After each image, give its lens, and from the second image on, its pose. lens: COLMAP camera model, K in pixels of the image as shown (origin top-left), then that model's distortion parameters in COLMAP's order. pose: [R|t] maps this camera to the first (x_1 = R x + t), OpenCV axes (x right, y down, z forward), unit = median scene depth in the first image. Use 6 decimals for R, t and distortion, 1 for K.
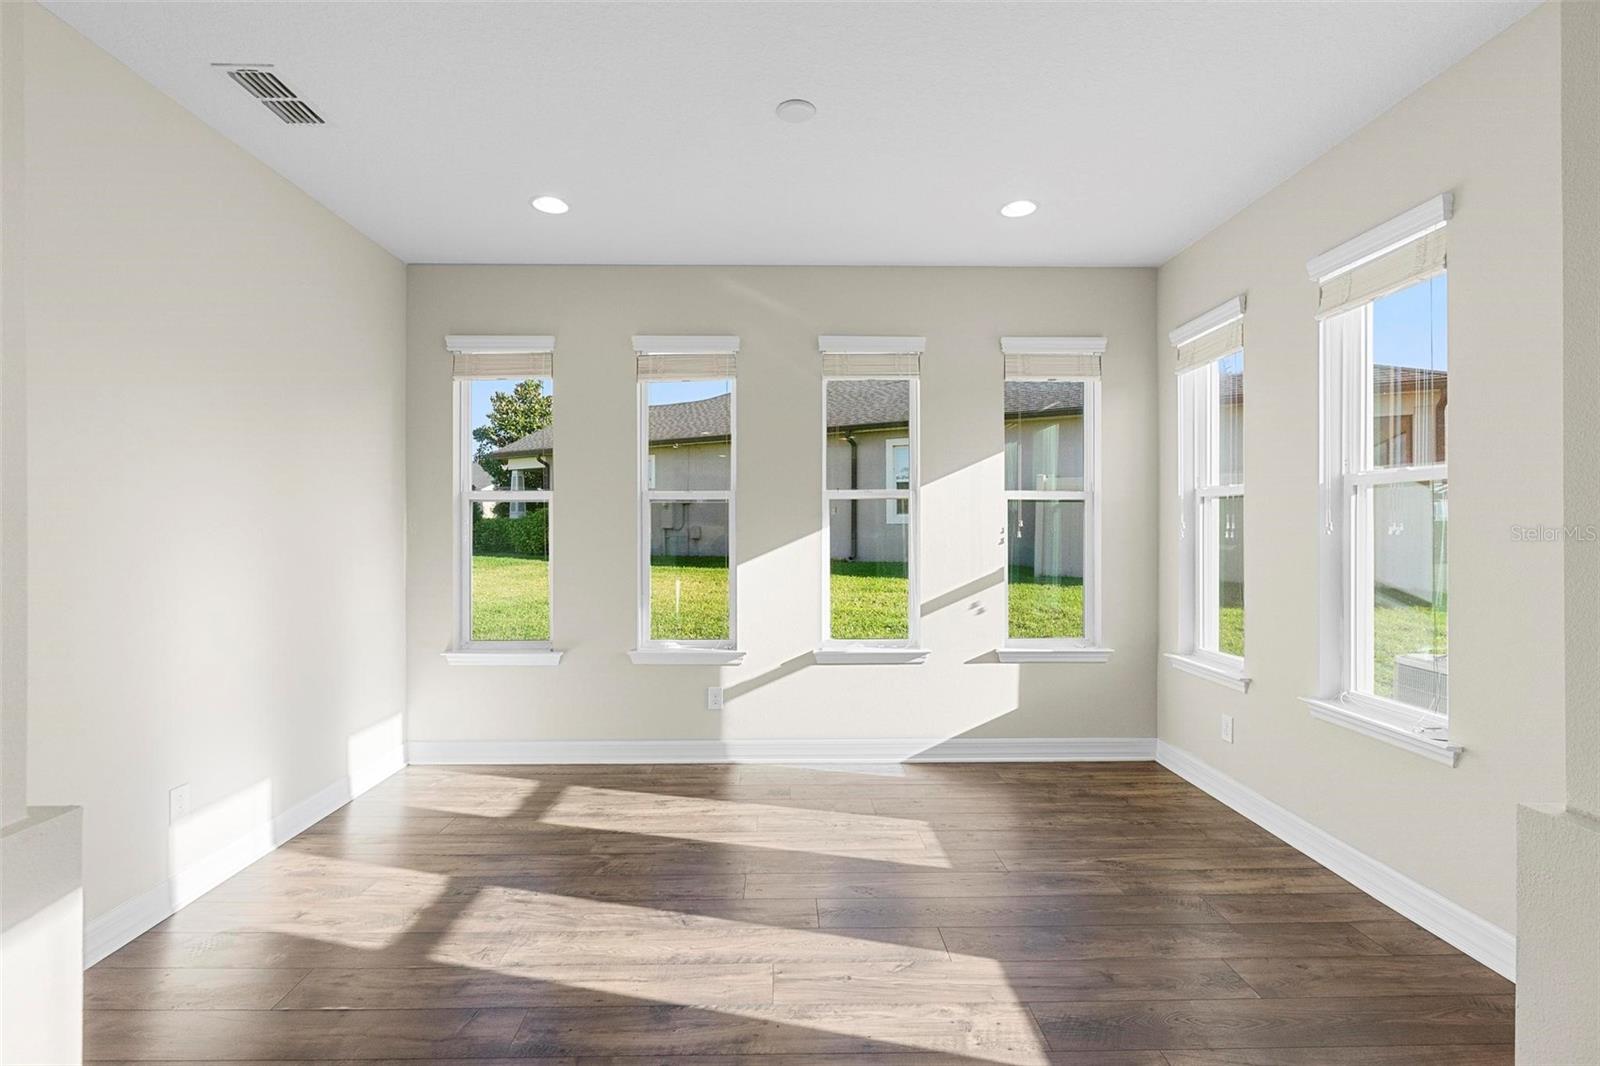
lens RADIAL K [[728.4, 0, 795.3], [0, 728.4, 507.6], [0, 0, 1]] dist [-0.018141, 0.005863]
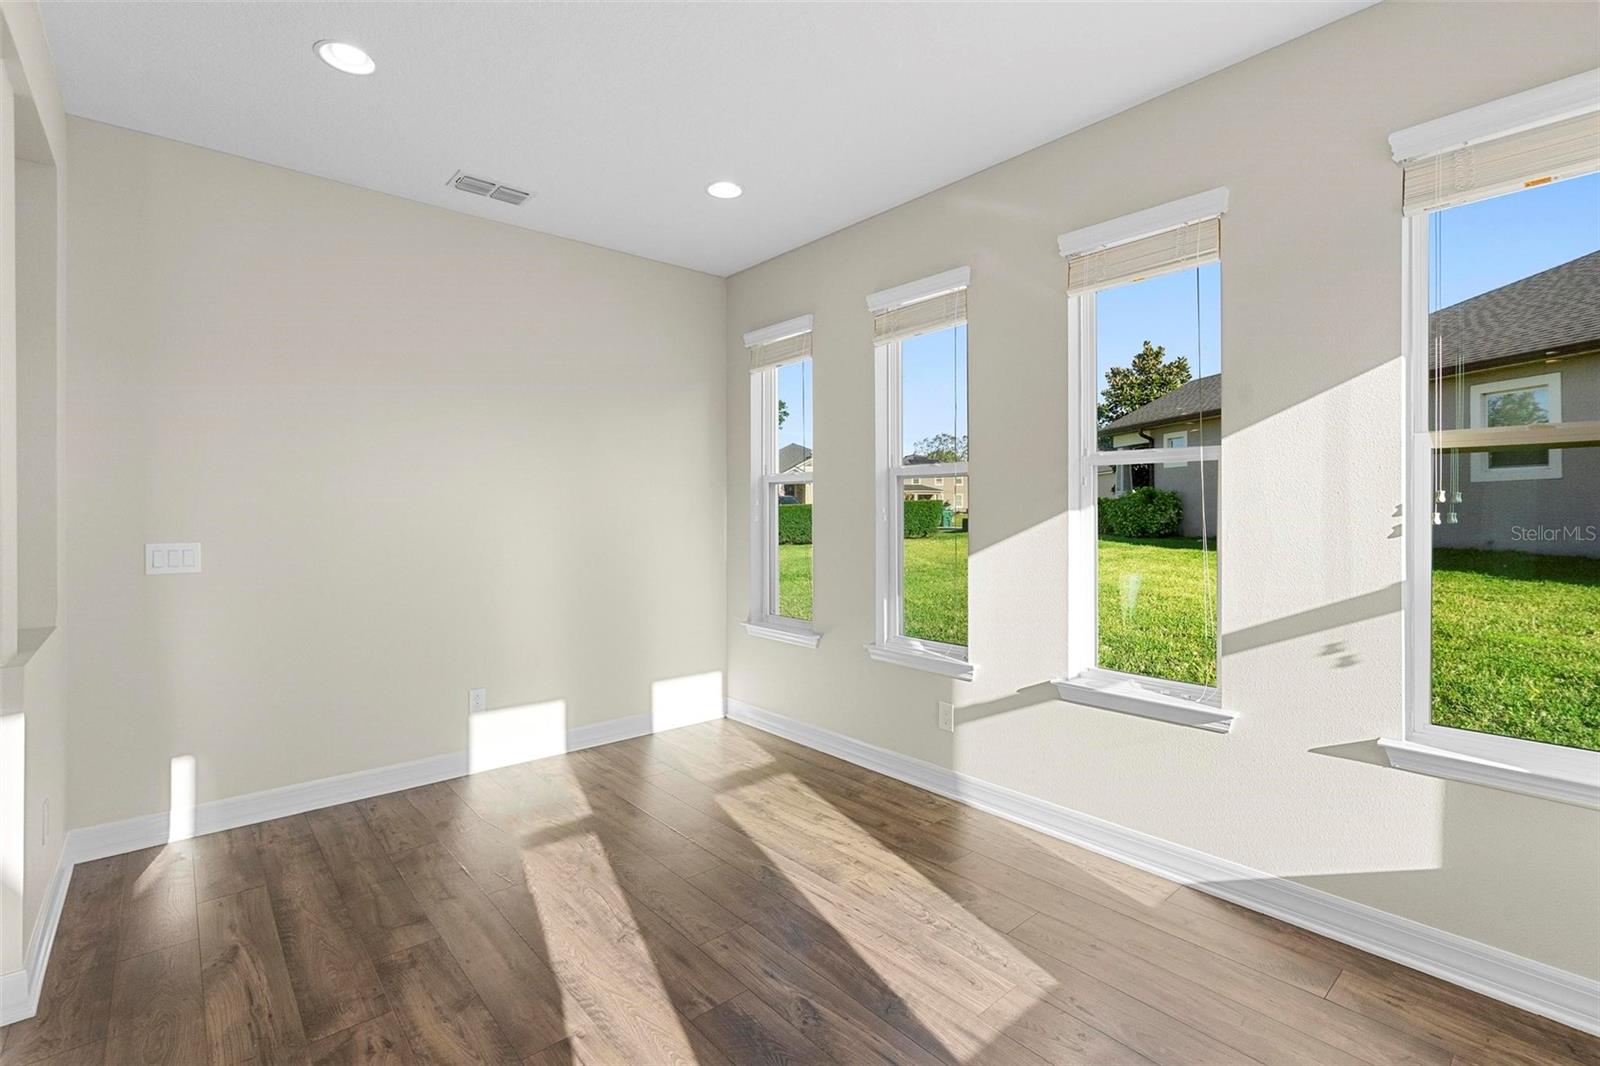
lens RADIAL K [[728.4, 0, 771.2], [0, 728.4, 498.2], [0, 0, 1]] dist [-0.018141, 0.005863]
pose [[0.629676, -0.014724, -0.776718, 0.402776], [0.025335, 0.999678, 0.001589, 0.010487], [0.776444, -0.020679, 0.629846, 0.339111]]
